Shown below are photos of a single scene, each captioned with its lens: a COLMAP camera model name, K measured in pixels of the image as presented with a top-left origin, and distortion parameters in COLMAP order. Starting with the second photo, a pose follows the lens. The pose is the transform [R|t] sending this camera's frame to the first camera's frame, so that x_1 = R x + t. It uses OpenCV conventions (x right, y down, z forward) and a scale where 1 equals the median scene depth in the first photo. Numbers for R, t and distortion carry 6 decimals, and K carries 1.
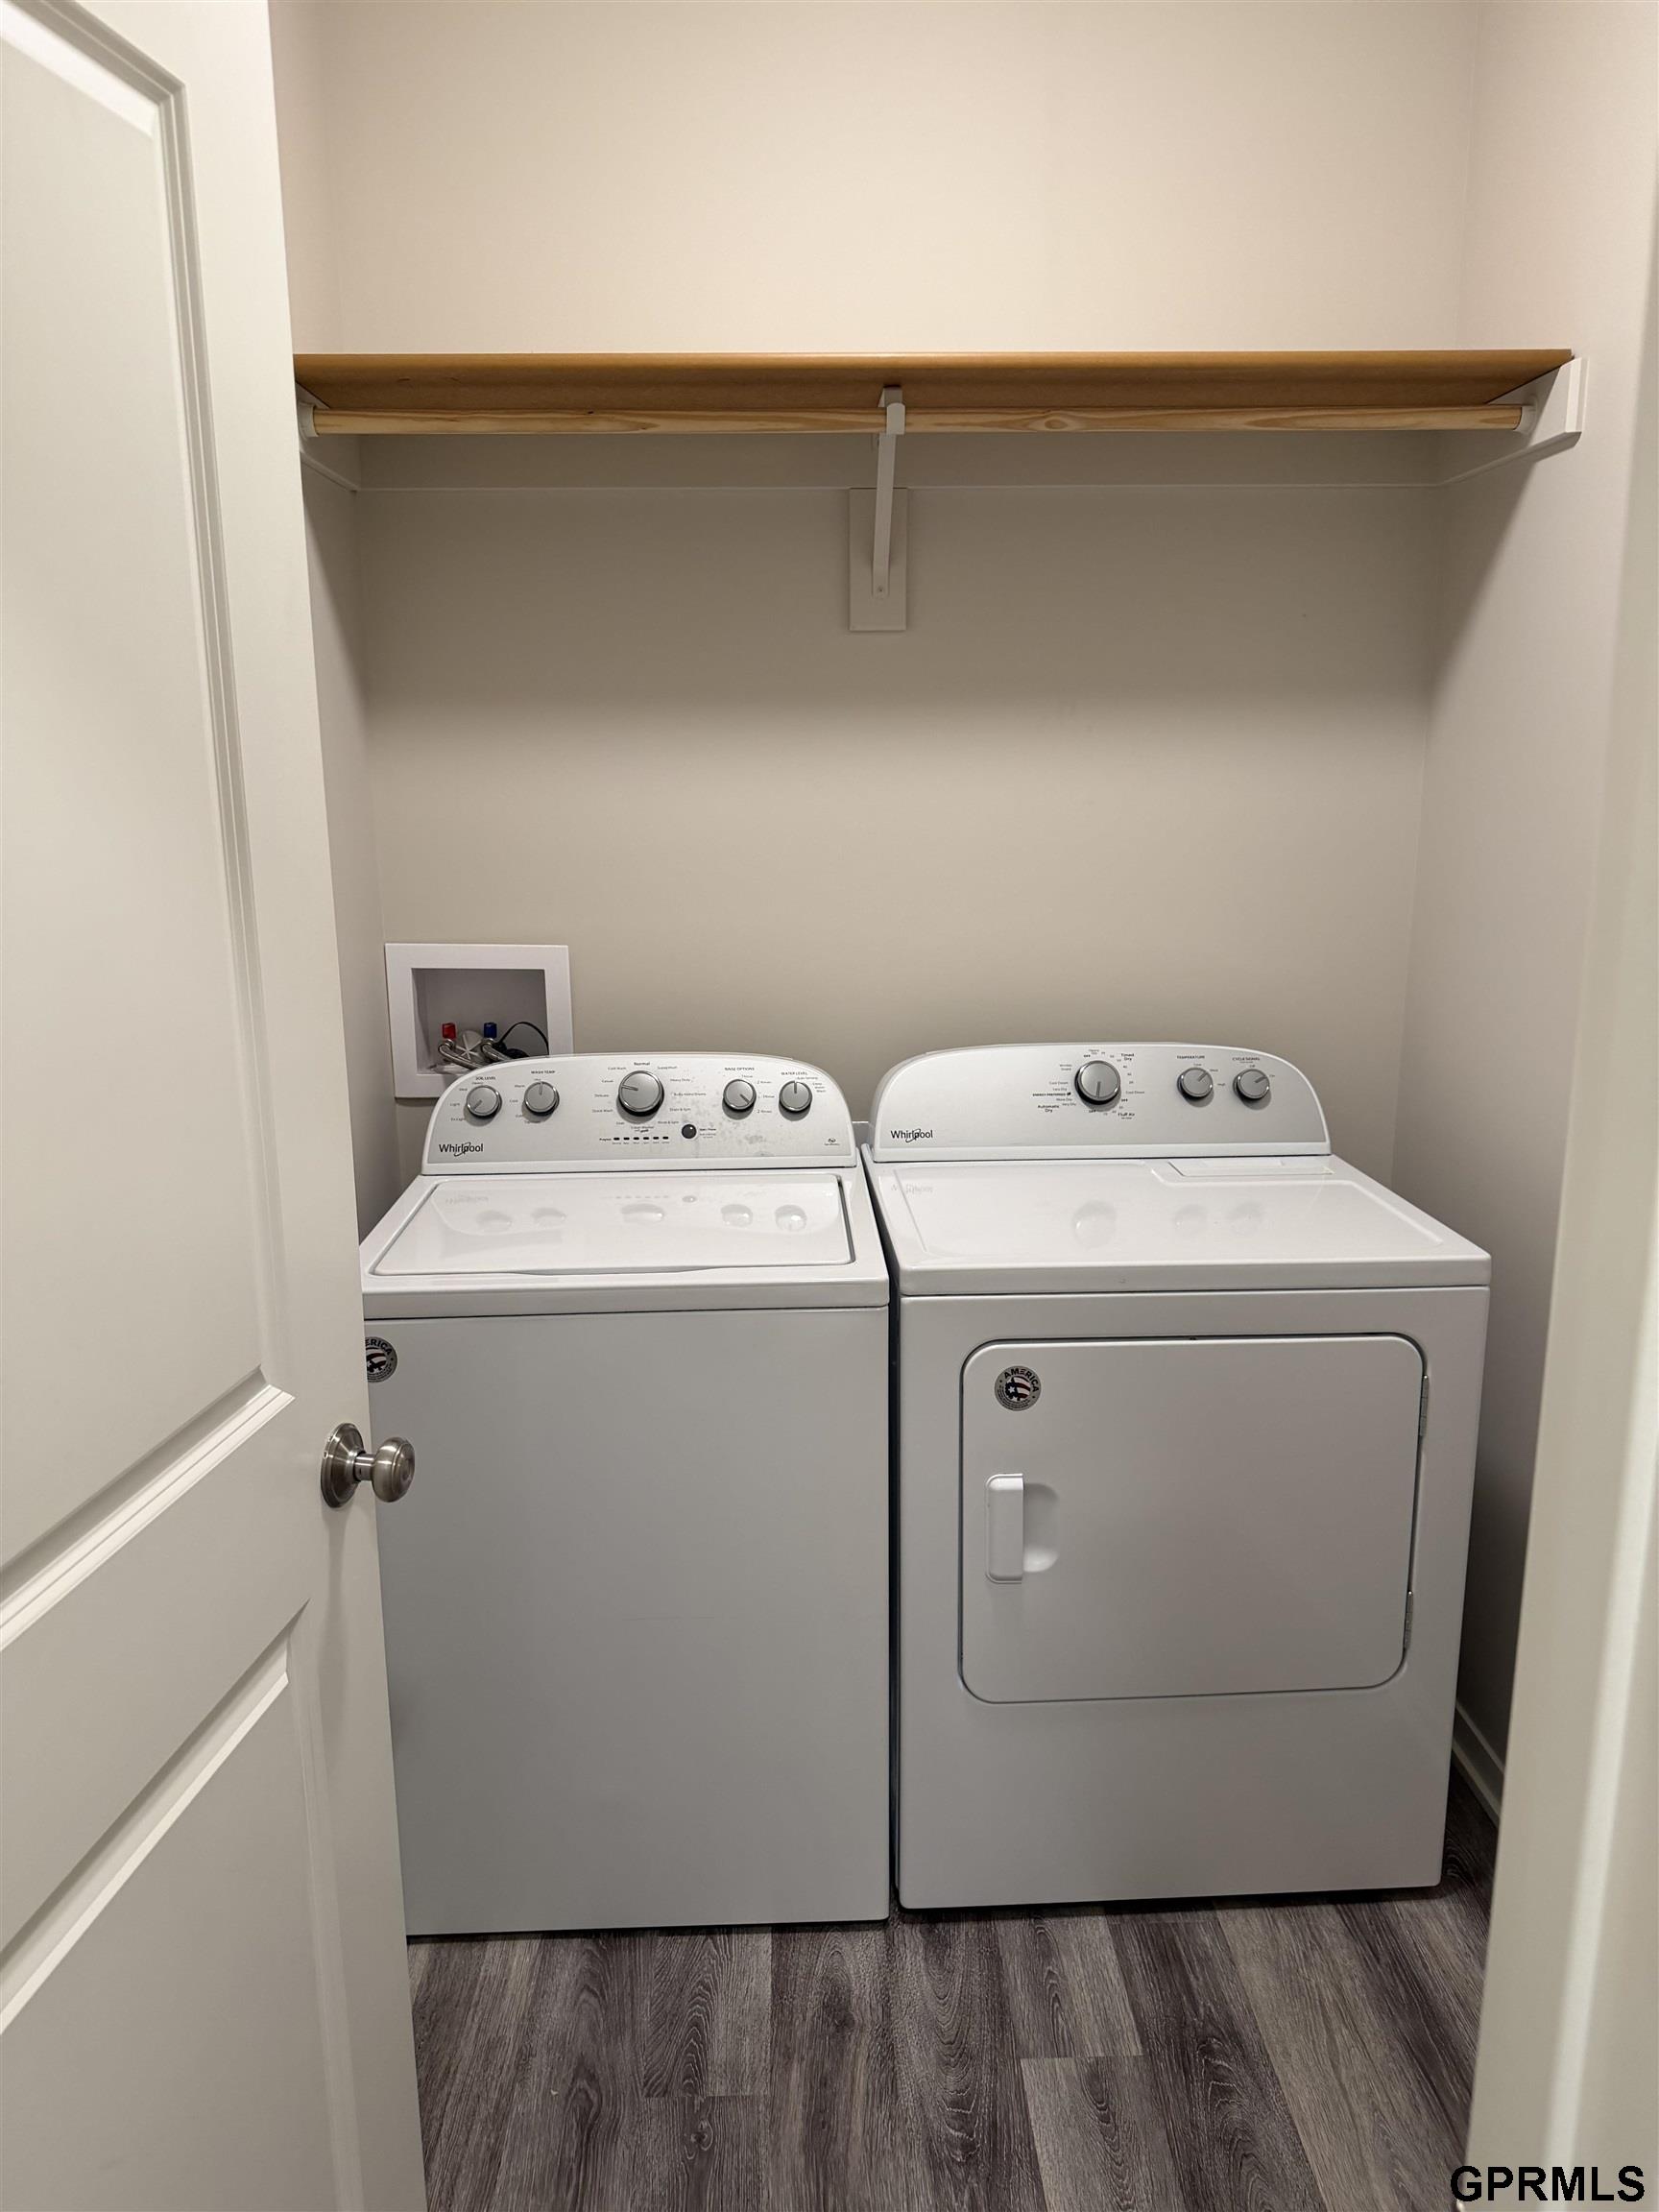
lens RADIAL K [[1574.1, 0, 840.6], [0, 1574.1, 1104.1], [0, 0, 1]] dist [0.035832, -0.055058]
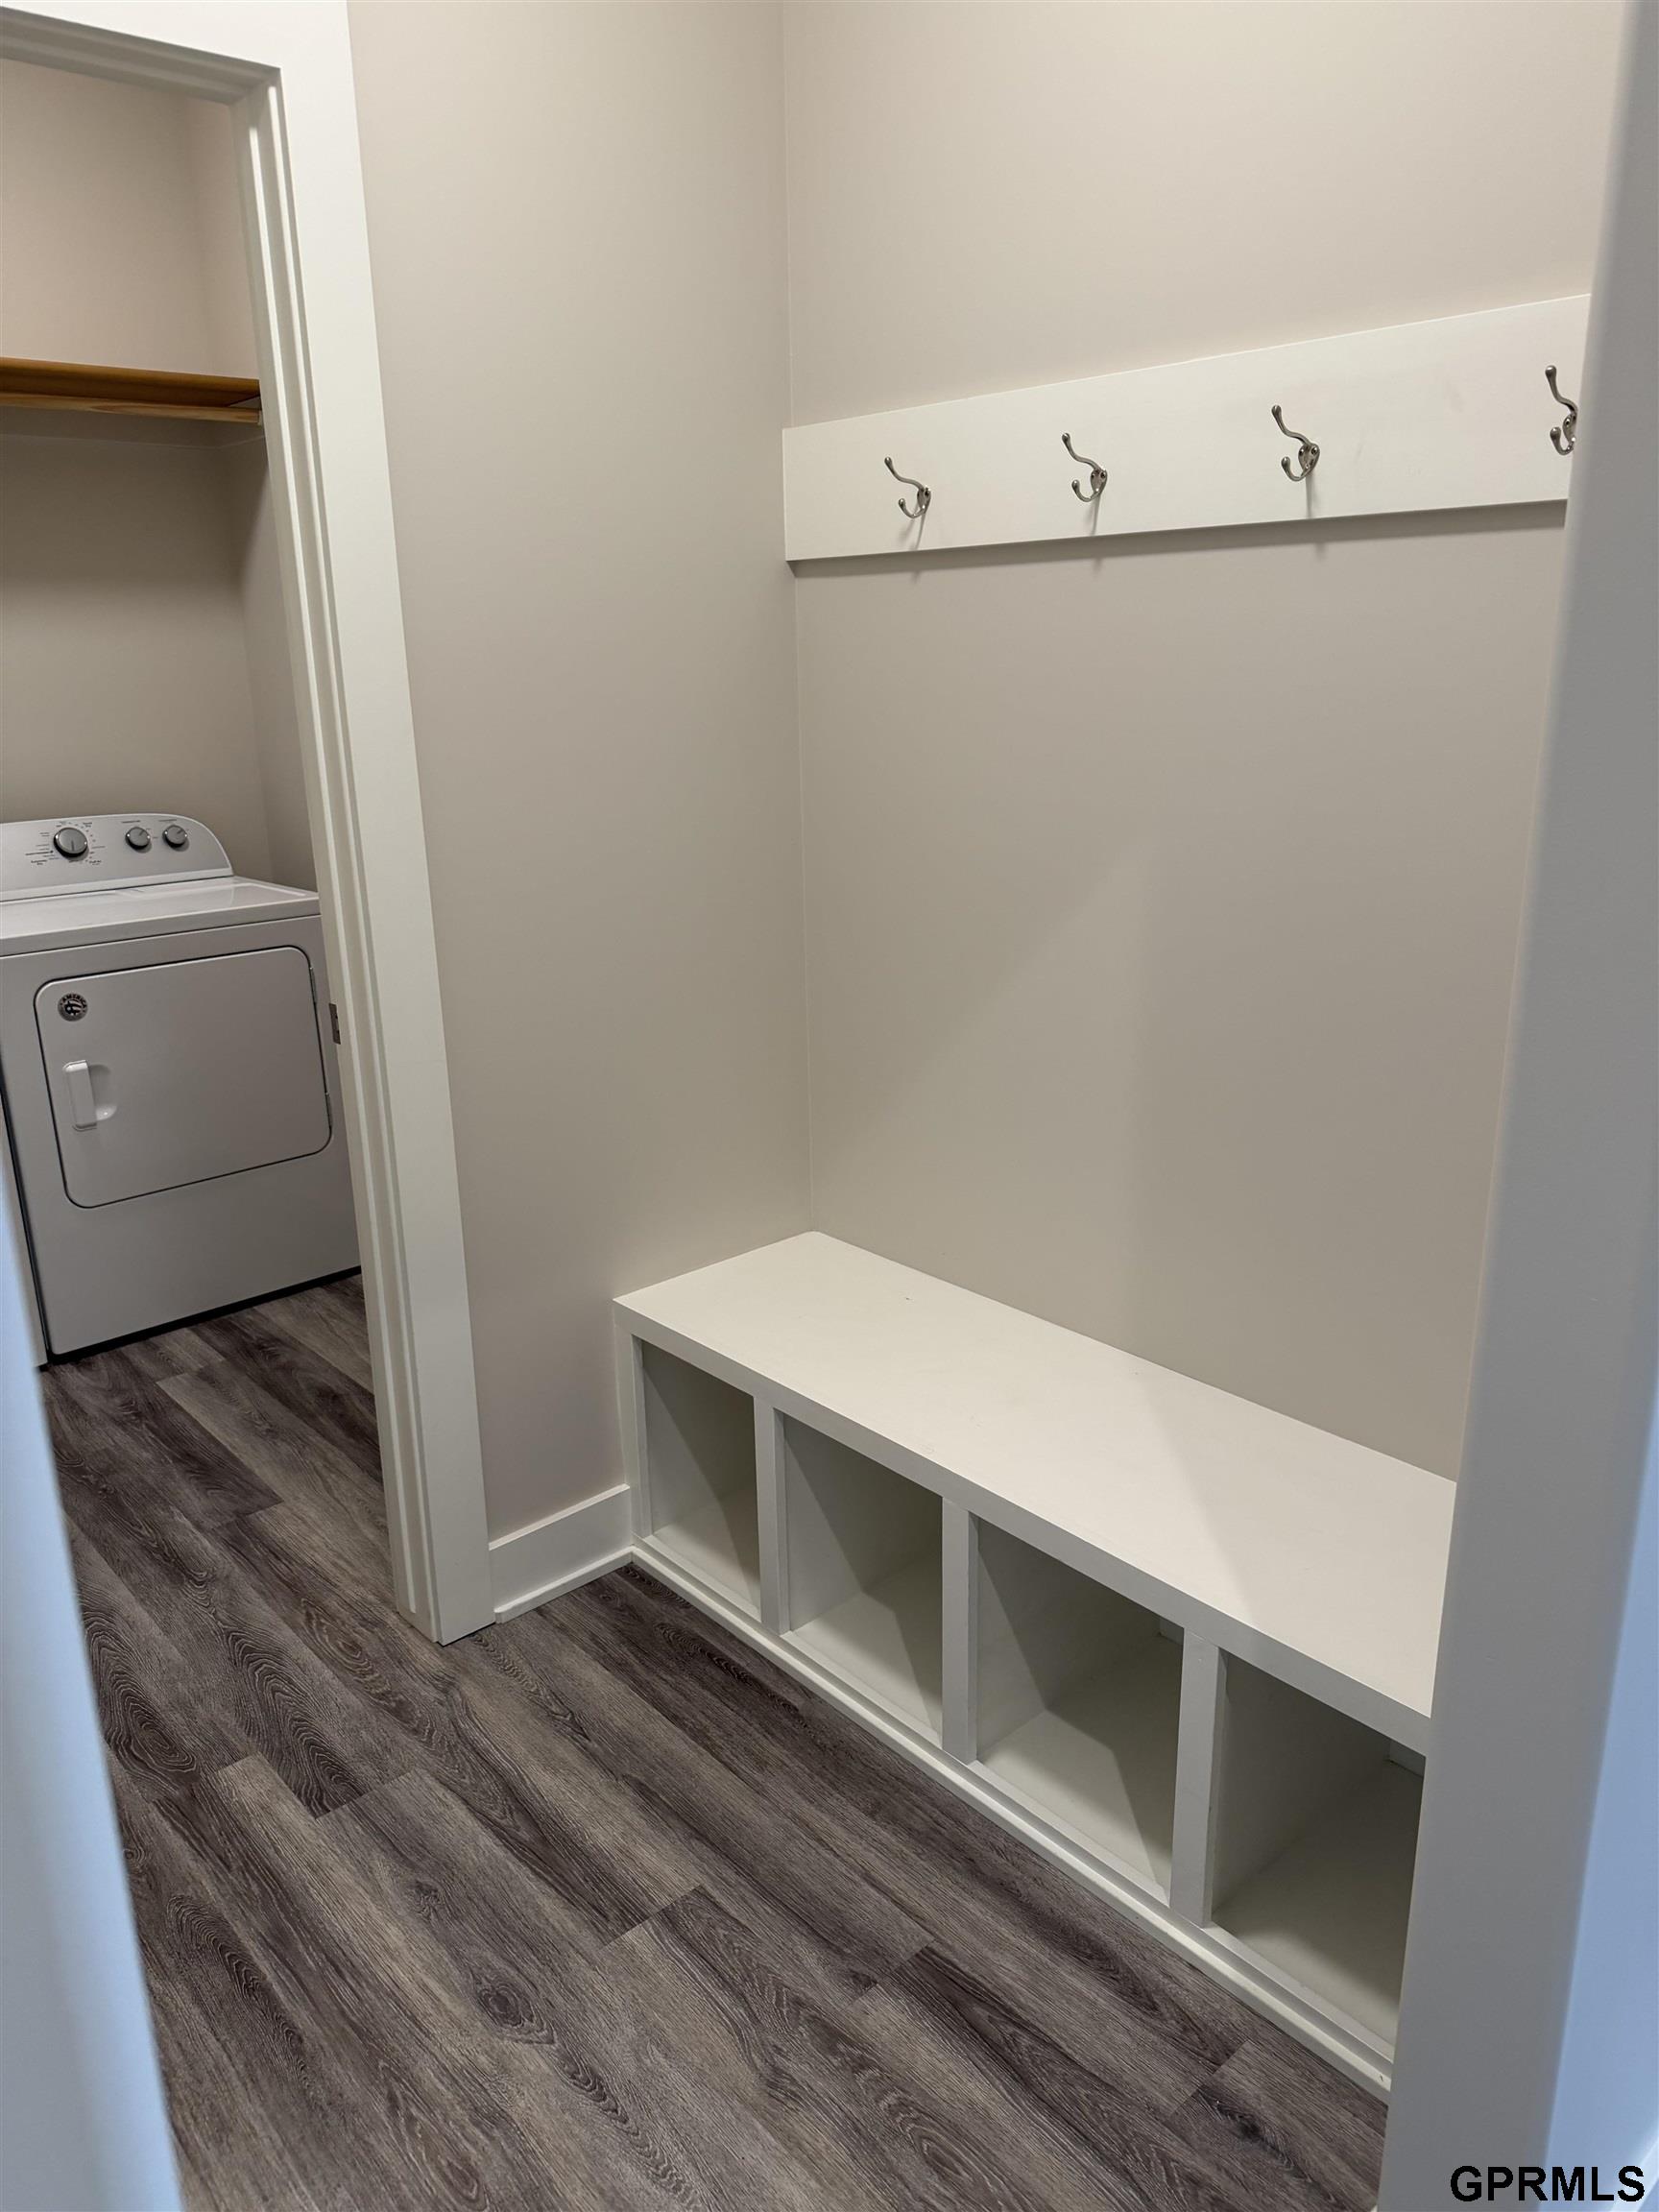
lens RADIAL K [[1574.1, 0, 835.7], [0, 1574.1, 1092.8], [0, 0, 1]] dist [0.035832, -0.055058]
pose [[0.769996, -0.186155, 0.610289, -0.288516], [0.152820, 0.982459, 0.106866, 0.204217], [-0.619478, 0.010978, 0.784937, -0.765693]]
